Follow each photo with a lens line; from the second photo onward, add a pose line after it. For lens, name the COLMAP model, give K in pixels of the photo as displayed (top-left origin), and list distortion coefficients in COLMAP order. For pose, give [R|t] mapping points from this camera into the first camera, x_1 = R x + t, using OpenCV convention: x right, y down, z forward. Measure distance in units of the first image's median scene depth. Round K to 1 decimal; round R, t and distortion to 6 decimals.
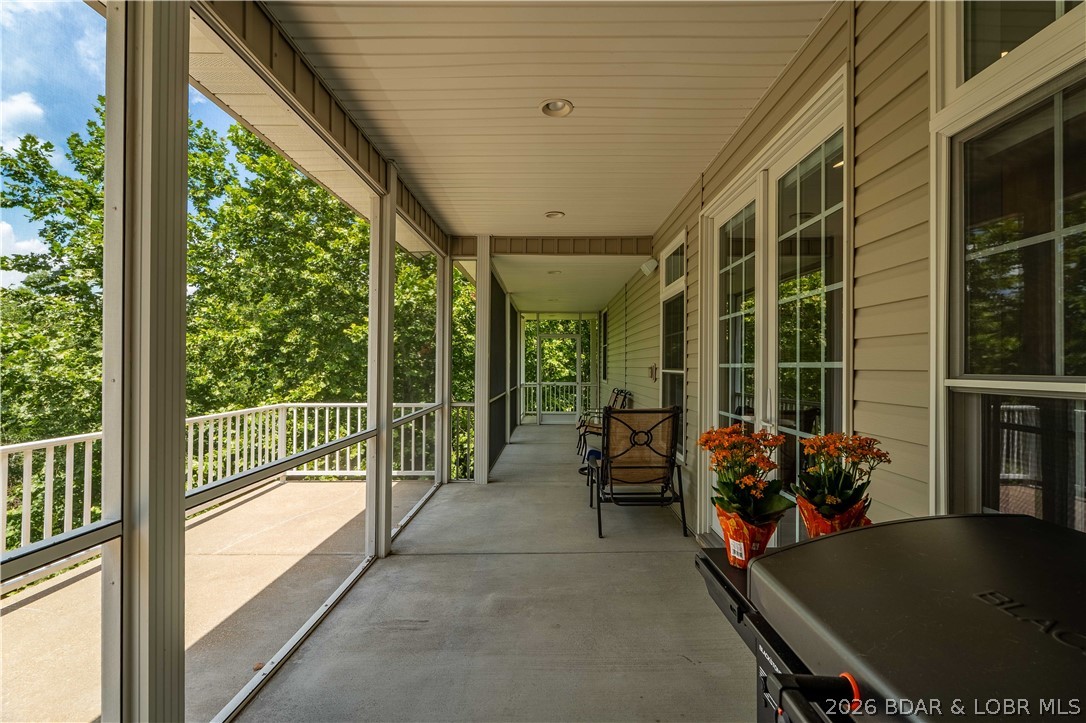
lens RADIAL K [[476.7, 0, 546.8], [0, 476.7, 362.2], [0, 0, 1]] dist [-0.009308, 0.000977]
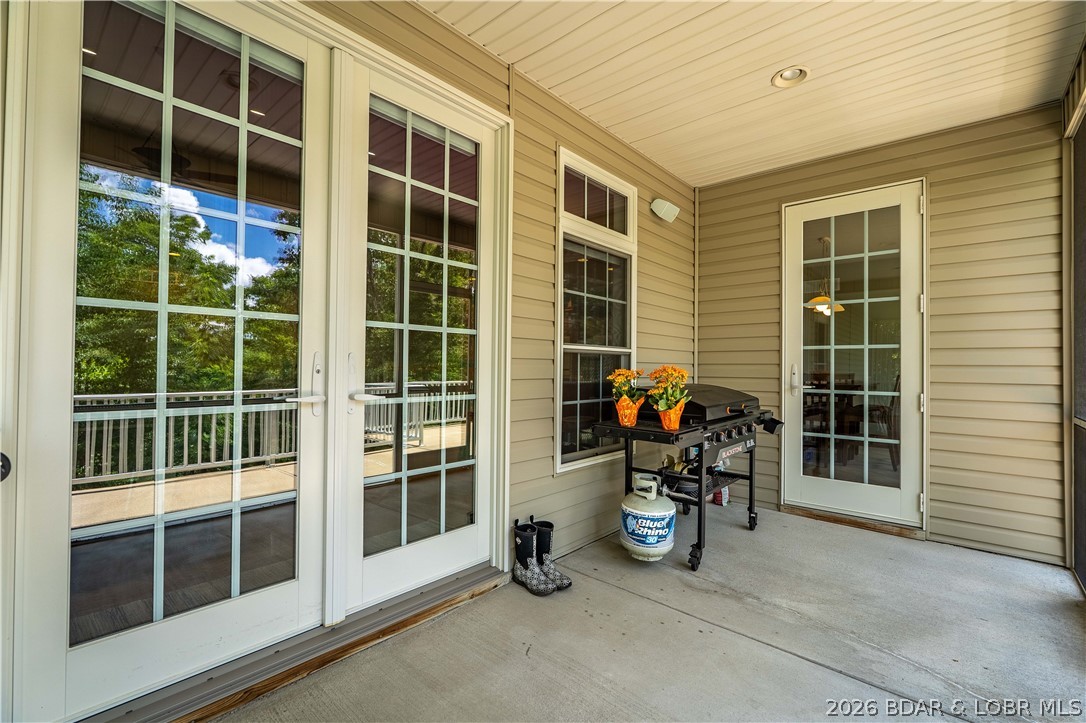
lens RADIAL K [[476.7, 0, 546.8], [0, 476.7, 362.2], [0, 0, 1]] dist [-0.009308, 0.000977]
pose [[-0.758887, -0.008580, 0.651166, -0.282744], [-0.021170, 0.999710, -0.011499, 0.078369], [-0.650878, -0.022511, -0.758848, 1.518796]]
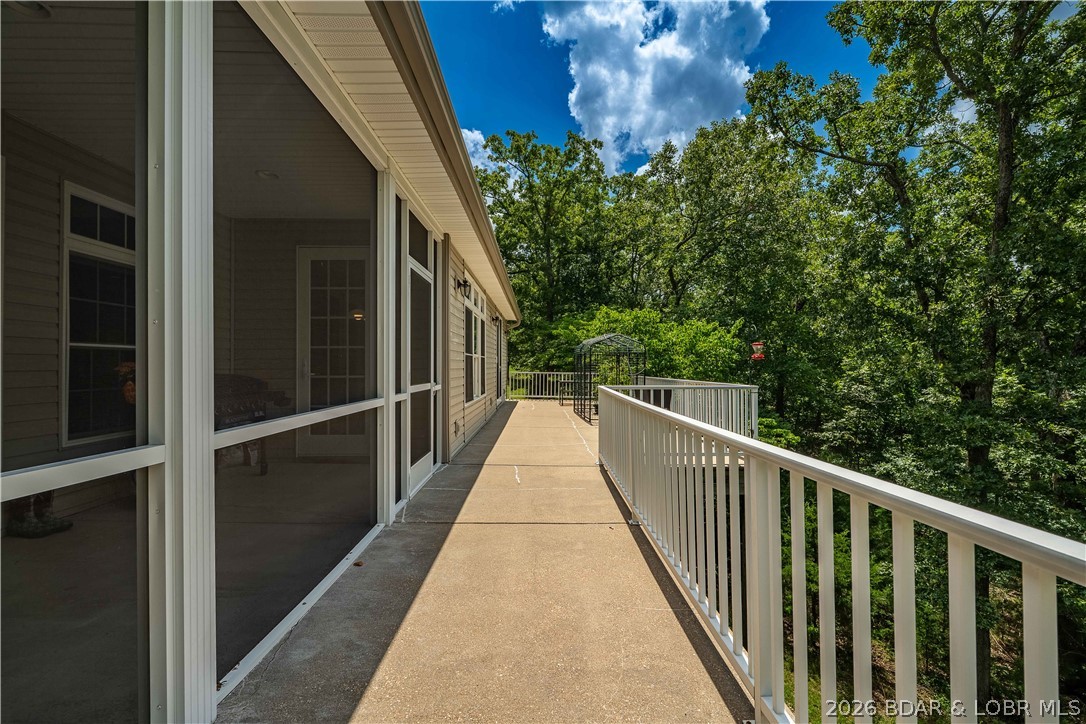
lens RADIAL K [[476.7, 0, 546.8], [0, 476.7, 362.7], [0, 0, 1]] dist [-0.009308, 0.000977]
pose [[-0.999732, -0.006141, -0.022327, -0.975448], [-0.005830, 0.999885, -0.014001, 0.092984], [0.022410, -0.013867, -0.999653, 2.075016]]
